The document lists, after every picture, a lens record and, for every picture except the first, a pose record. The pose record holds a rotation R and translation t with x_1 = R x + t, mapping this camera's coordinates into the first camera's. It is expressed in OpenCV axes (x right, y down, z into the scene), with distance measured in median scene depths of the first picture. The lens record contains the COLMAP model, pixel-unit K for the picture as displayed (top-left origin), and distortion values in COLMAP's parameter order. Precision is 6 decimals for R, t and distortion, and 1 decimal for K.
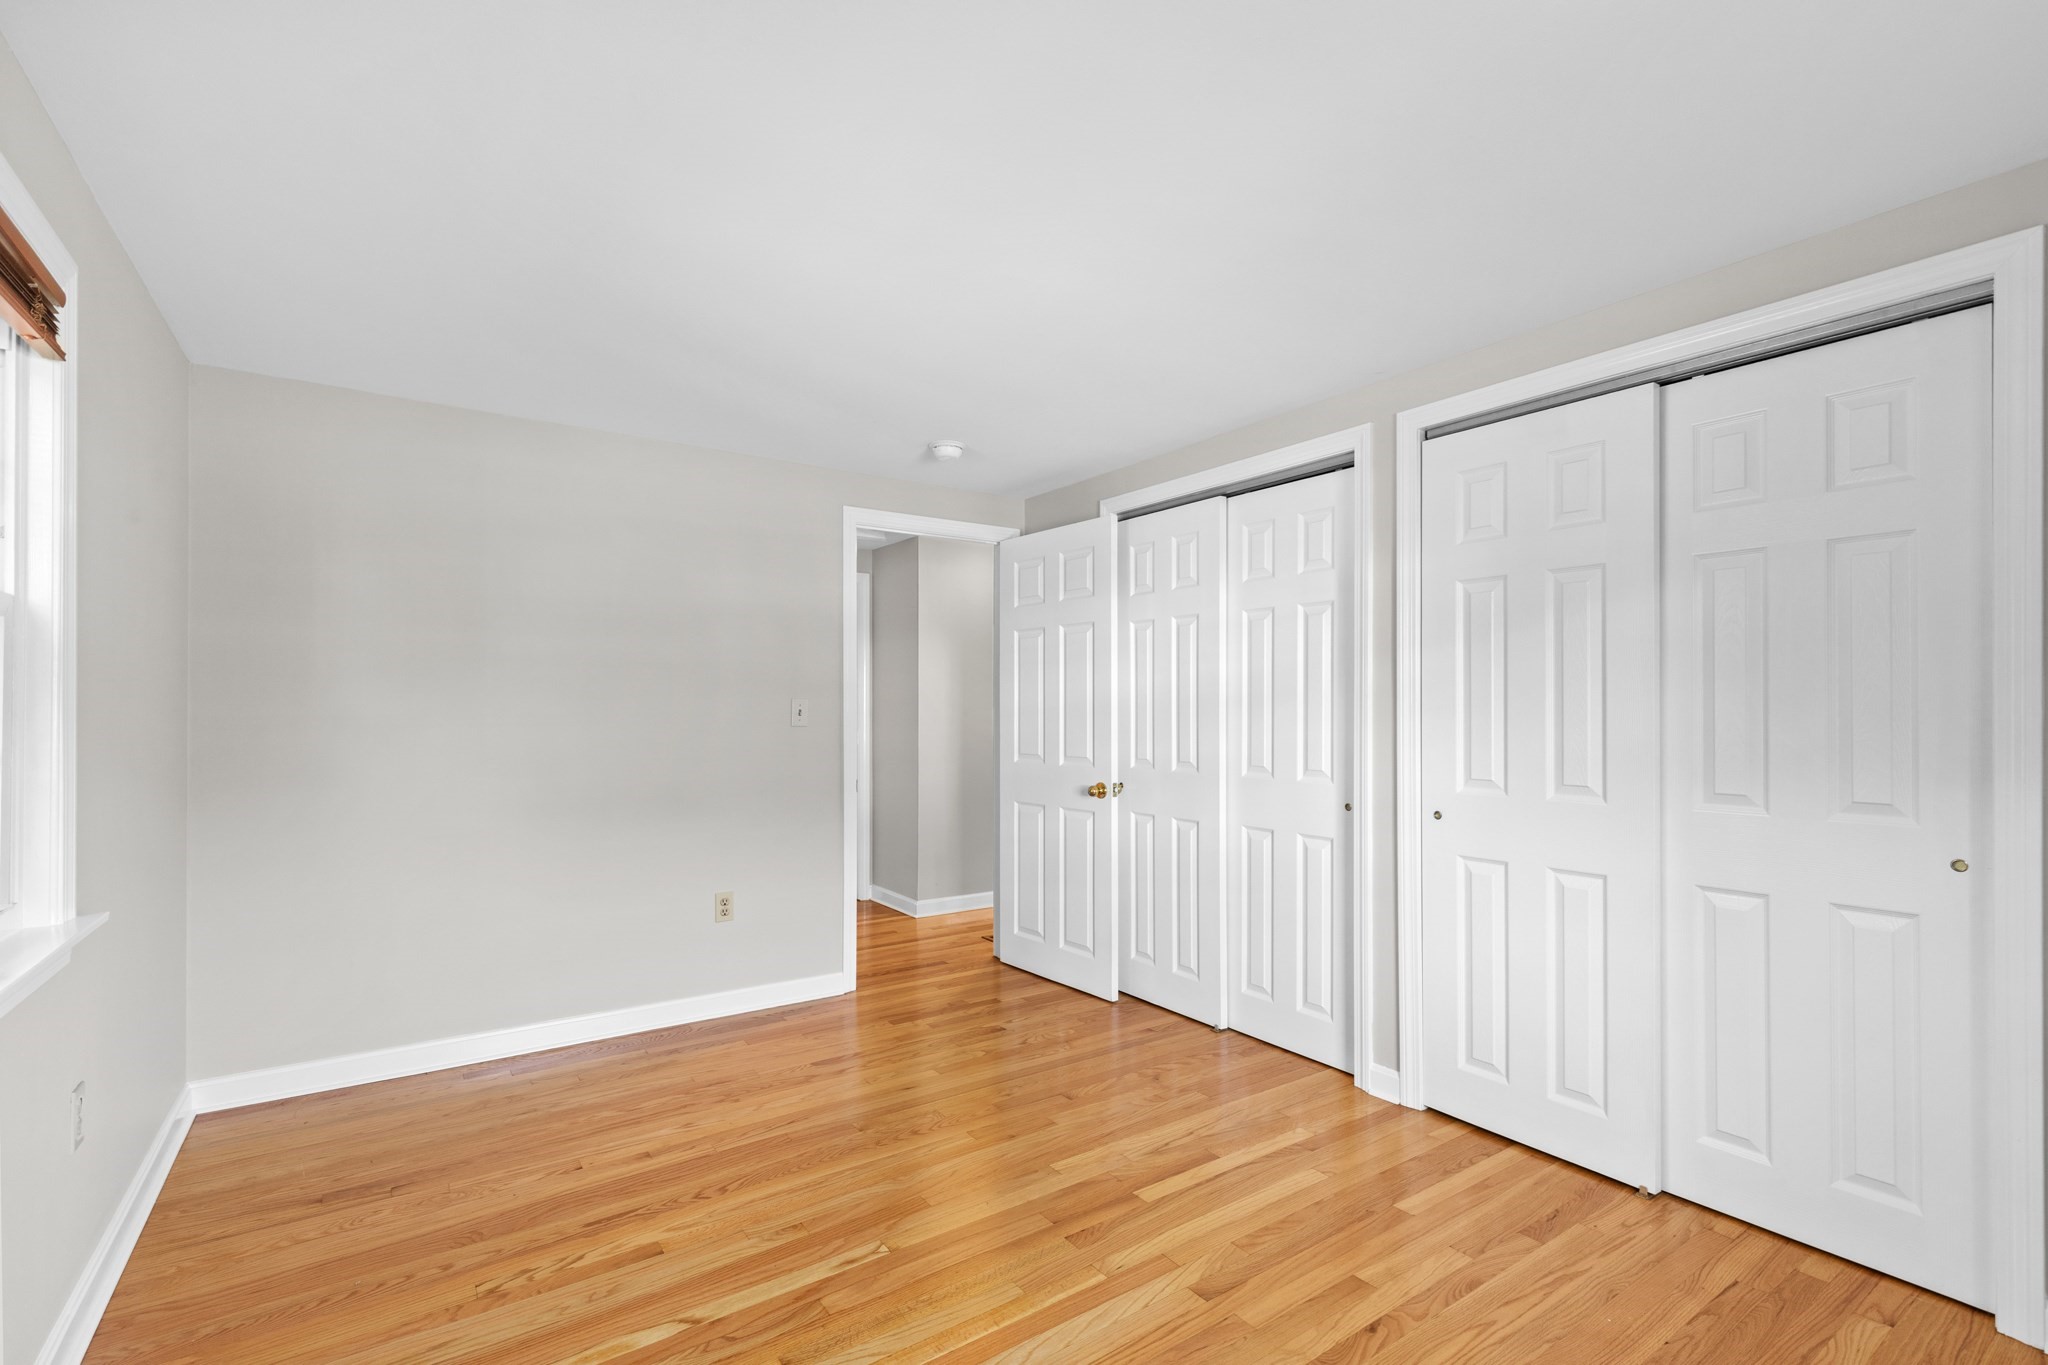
lens RADIAL K [[920.8, 0, 1035.3], [0, 920.8, 695.0], [0, 0, 1]] dist [0.005892, -0.000511]
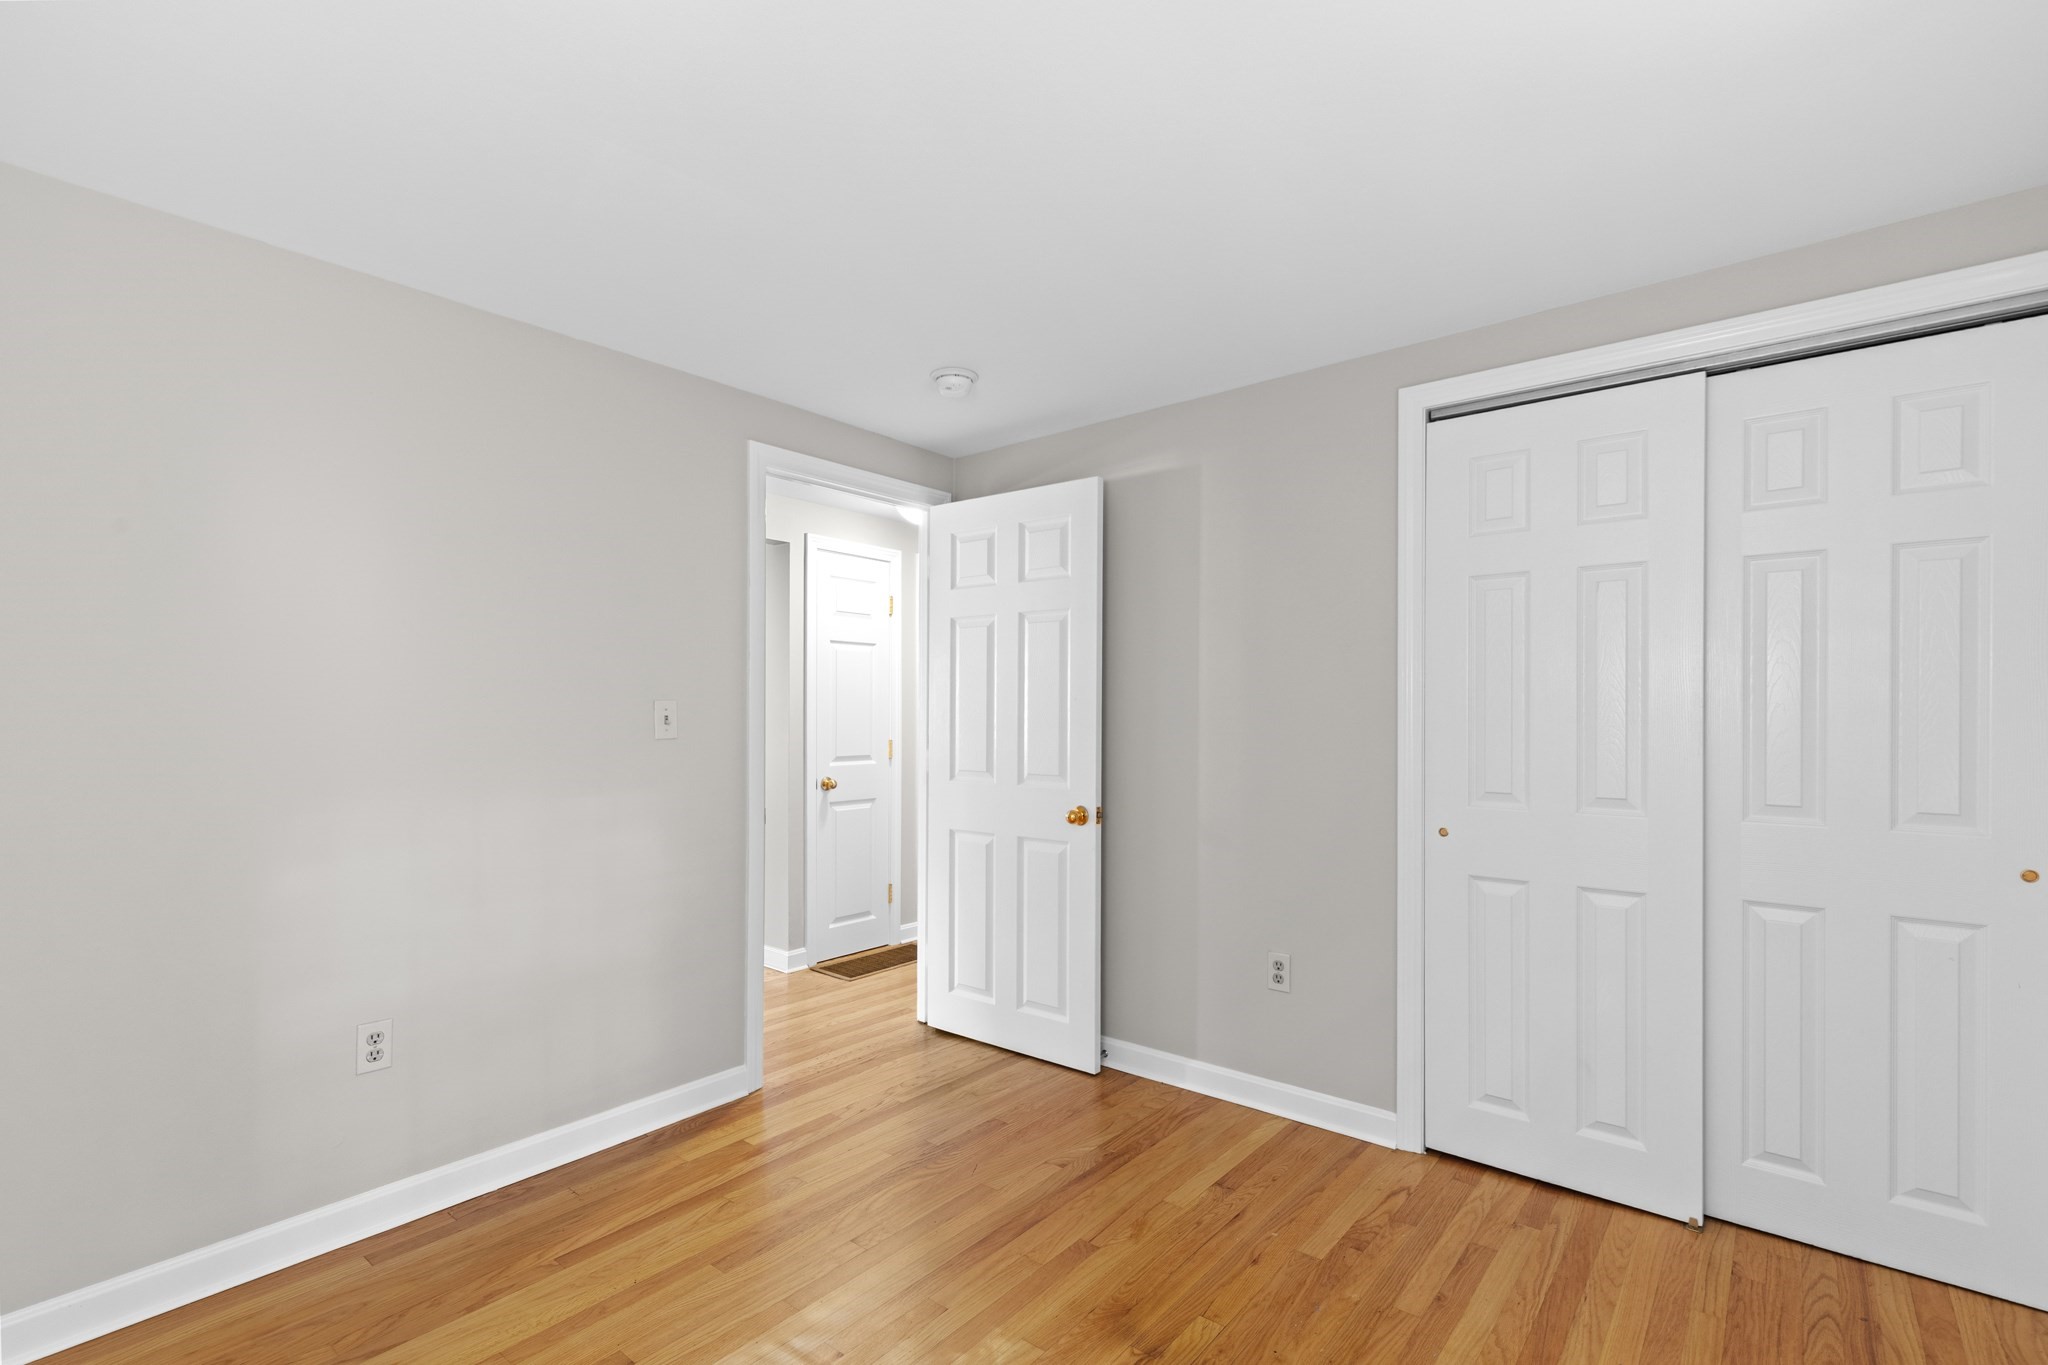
lens RADIAL K [[895.6, 0, 1031.6], [0, 895.6, 715.2], [0, 0, 1]] dist [-0.001346, -0.000112]
pose [[0.958911, 0.001666, 0.283702, -0.226593], [-0.005771, 0.999890, 0.013634, 0.003933], [-0.283648, -0.014711, 0.958816, 0.284947]]
